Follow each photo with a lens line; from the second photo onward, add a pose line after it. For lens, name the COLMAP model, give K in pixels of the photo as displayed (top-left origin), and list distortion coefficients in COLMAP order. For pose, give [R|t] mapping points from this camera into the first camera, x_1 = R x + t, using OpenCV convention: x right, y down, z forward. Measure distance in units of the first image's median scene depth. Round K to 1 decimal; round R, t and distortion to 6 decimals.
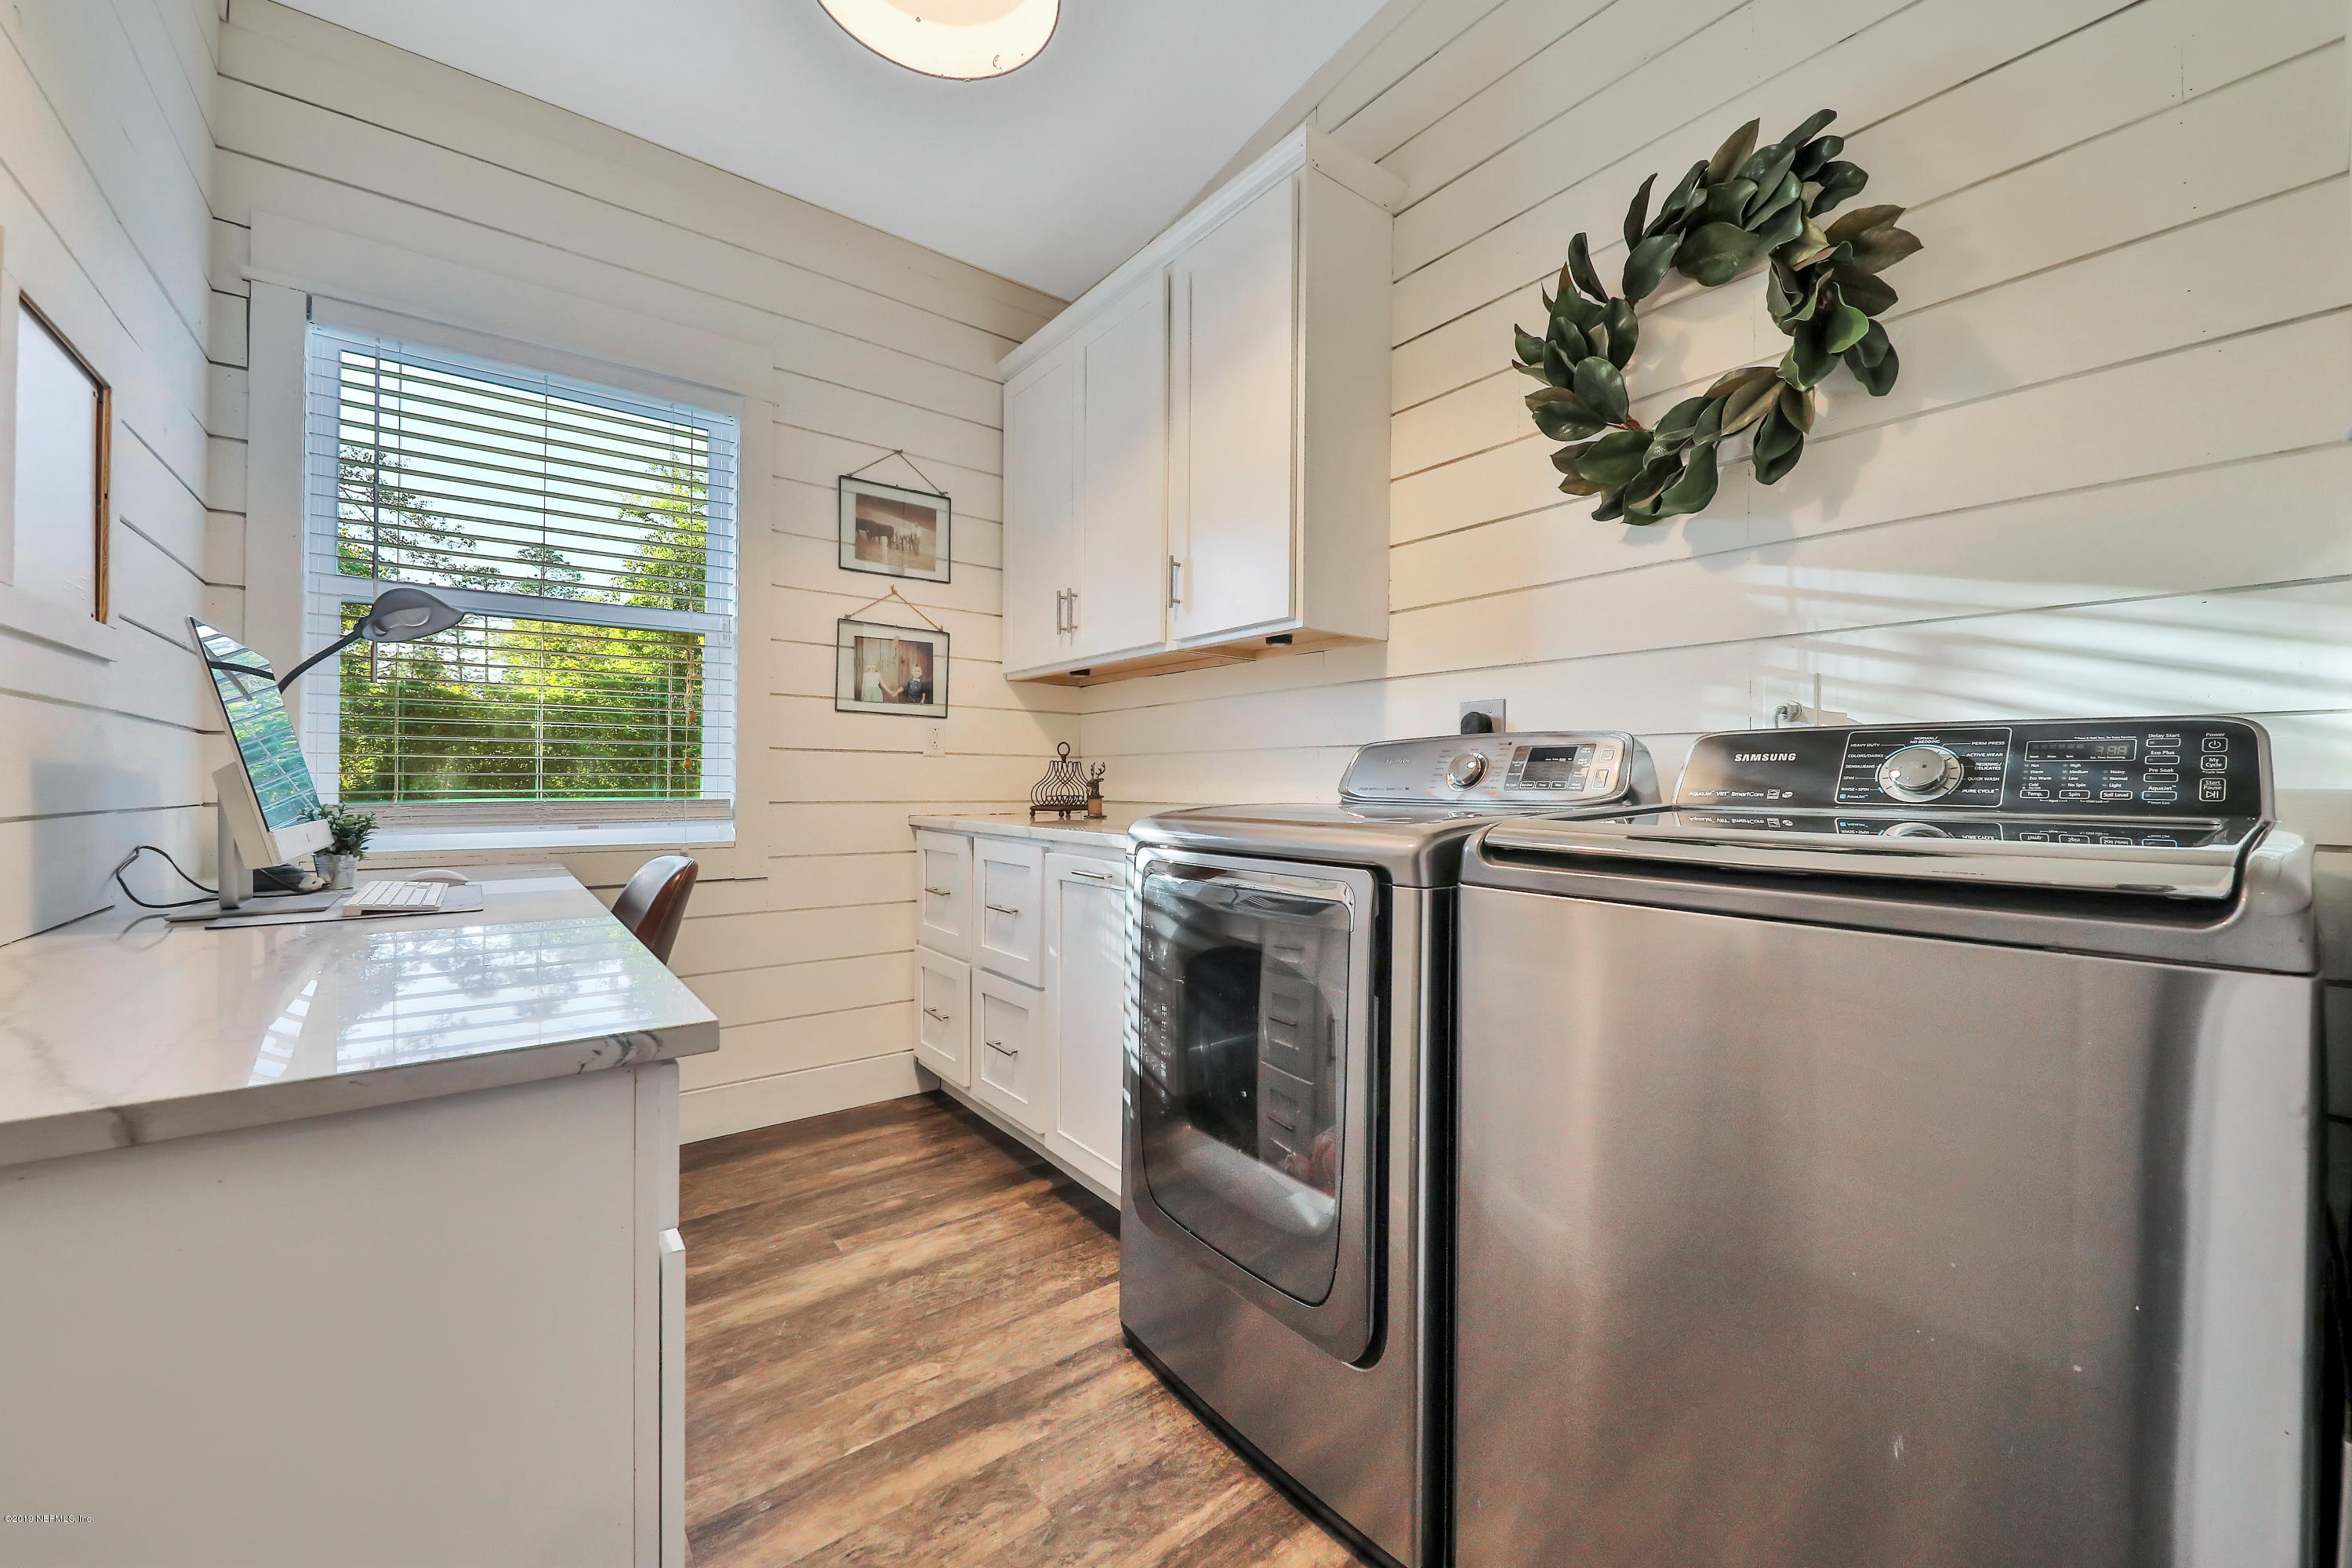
lens RADIAL K [[911.5, 0, 1233.1], [0, 911.5, 767.6], [0, 0, 1]] dist [0.000934, -0.000887]
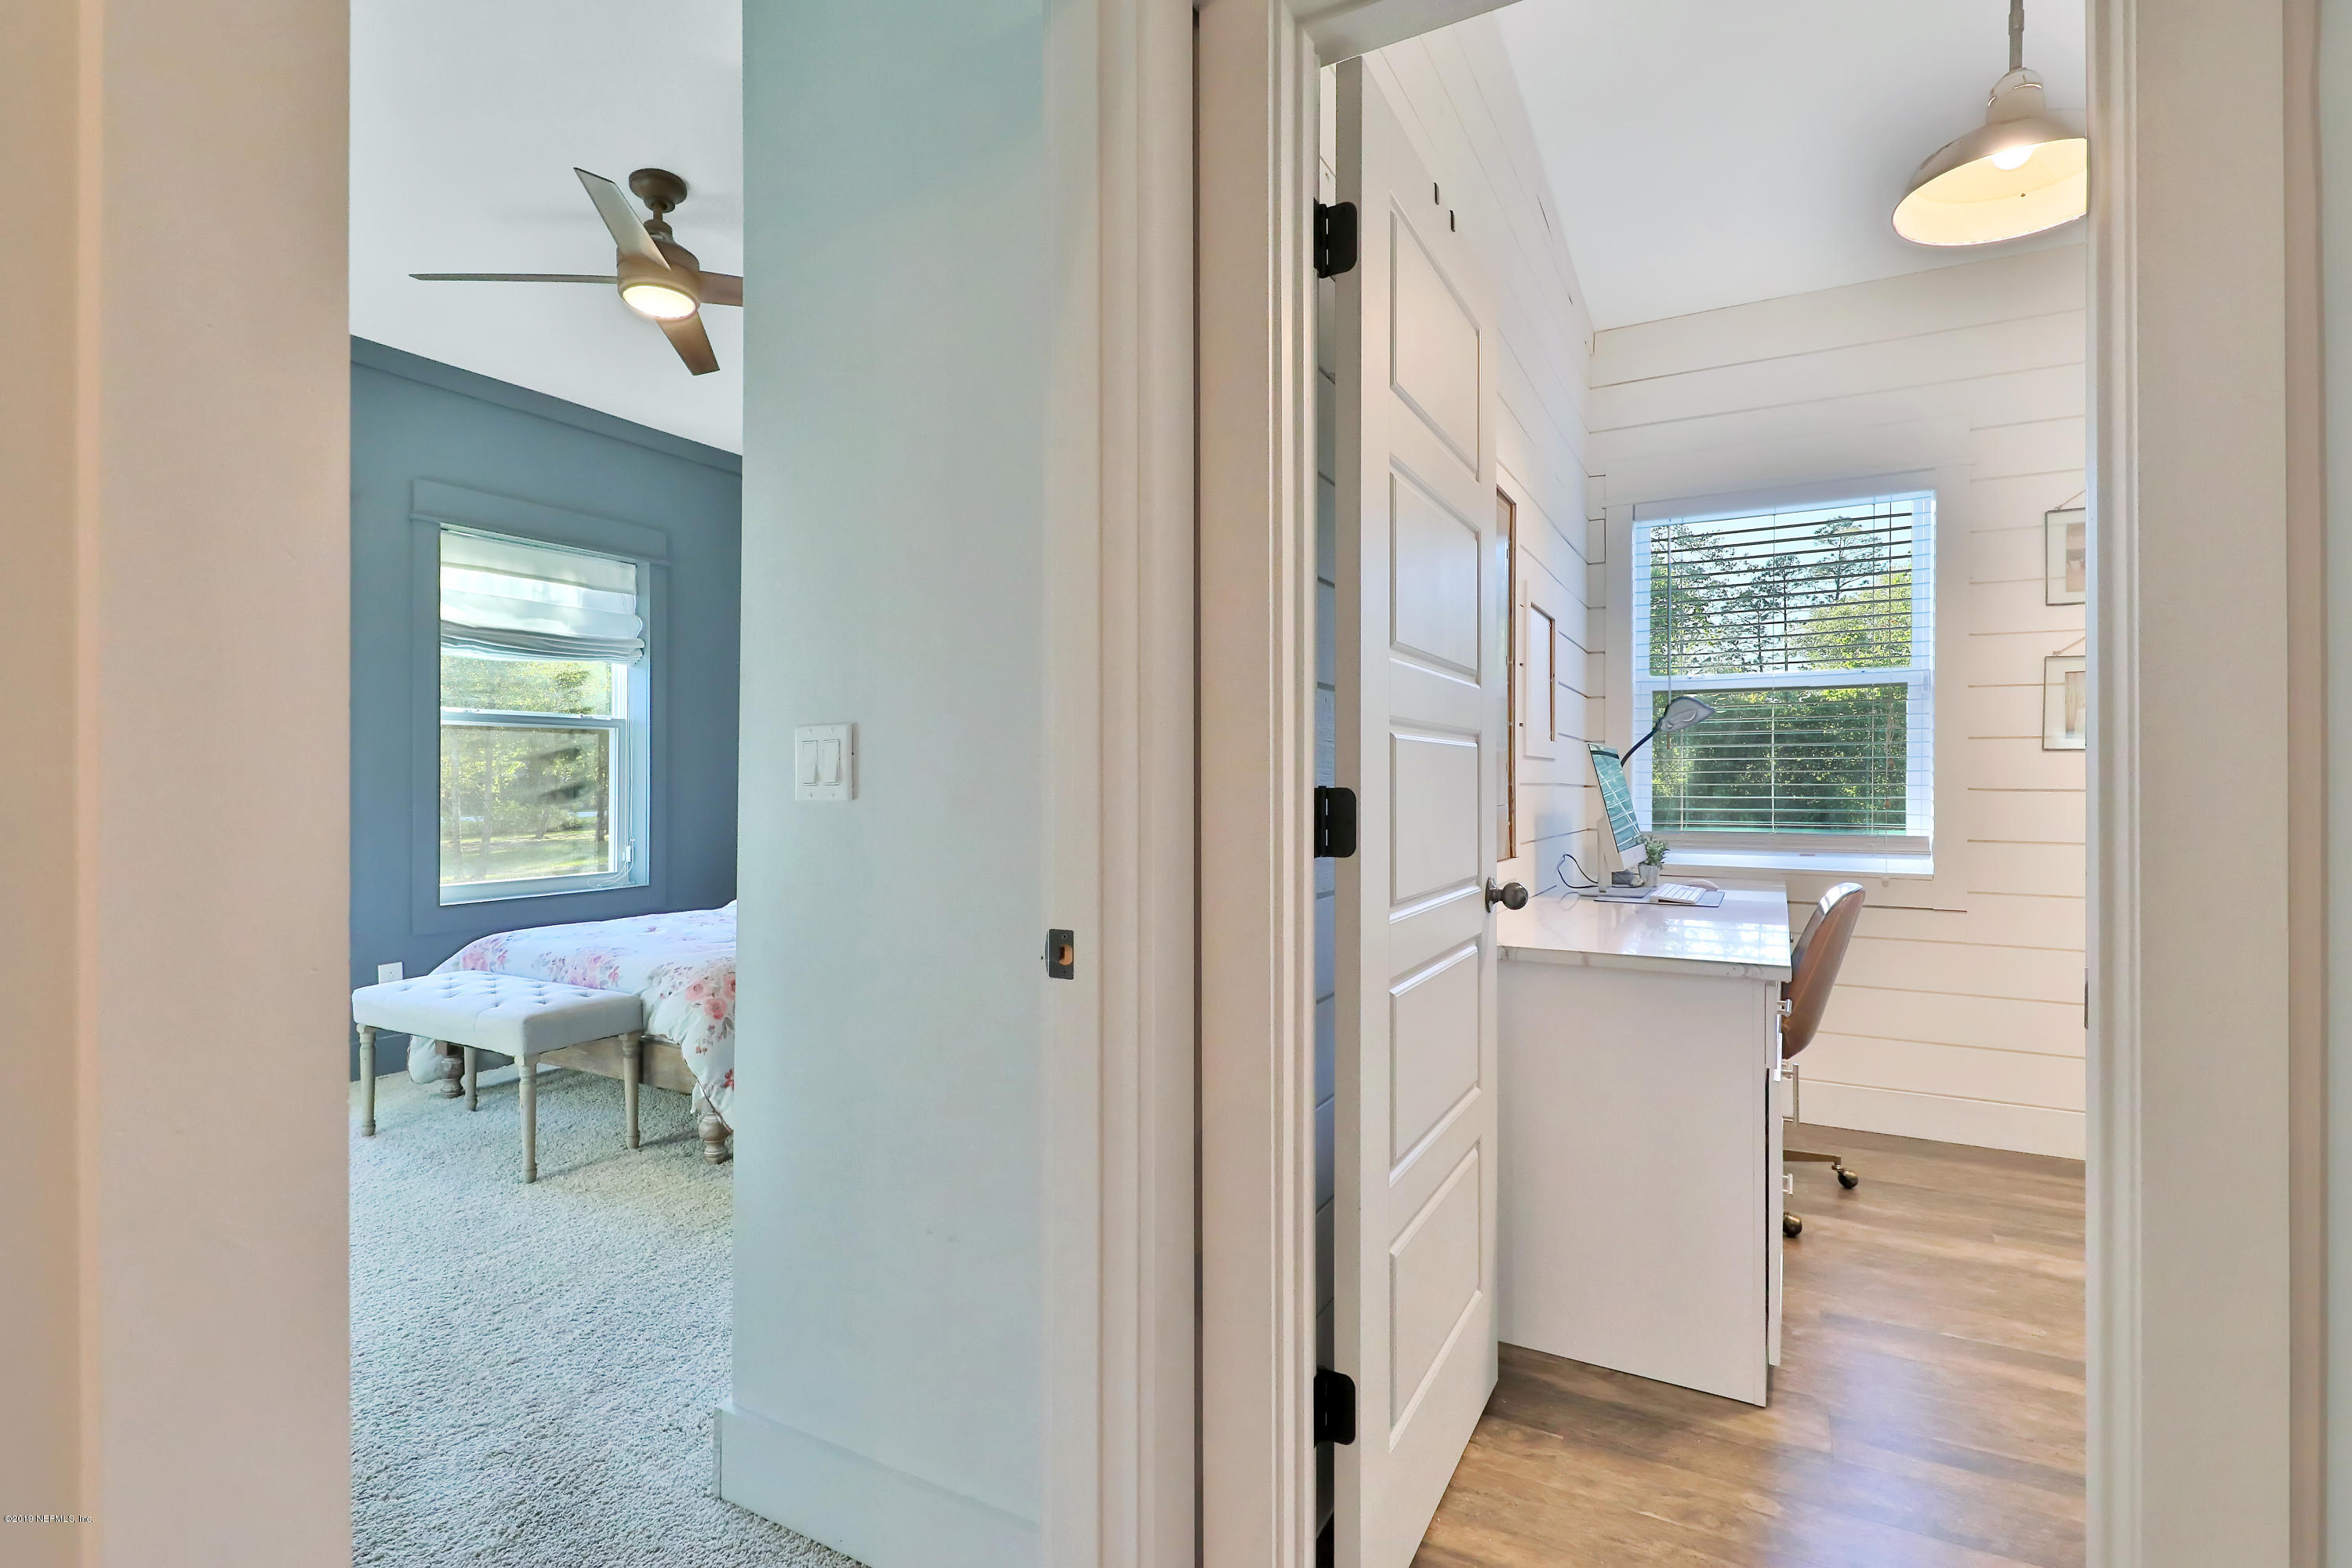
lens RADIAL K [[1078.0, 0, 1173.6], [0, 1078.0, 777.8], [0, 0, 1]] dist [0.000069, -0.000156]
pose [[0.360251, -0.007697, -0.932824, 0.500606], [0.010569, 0.999935, -0.004169, -0.060928], [0.932796, -0.008358, 0.360309, -0.478300]]
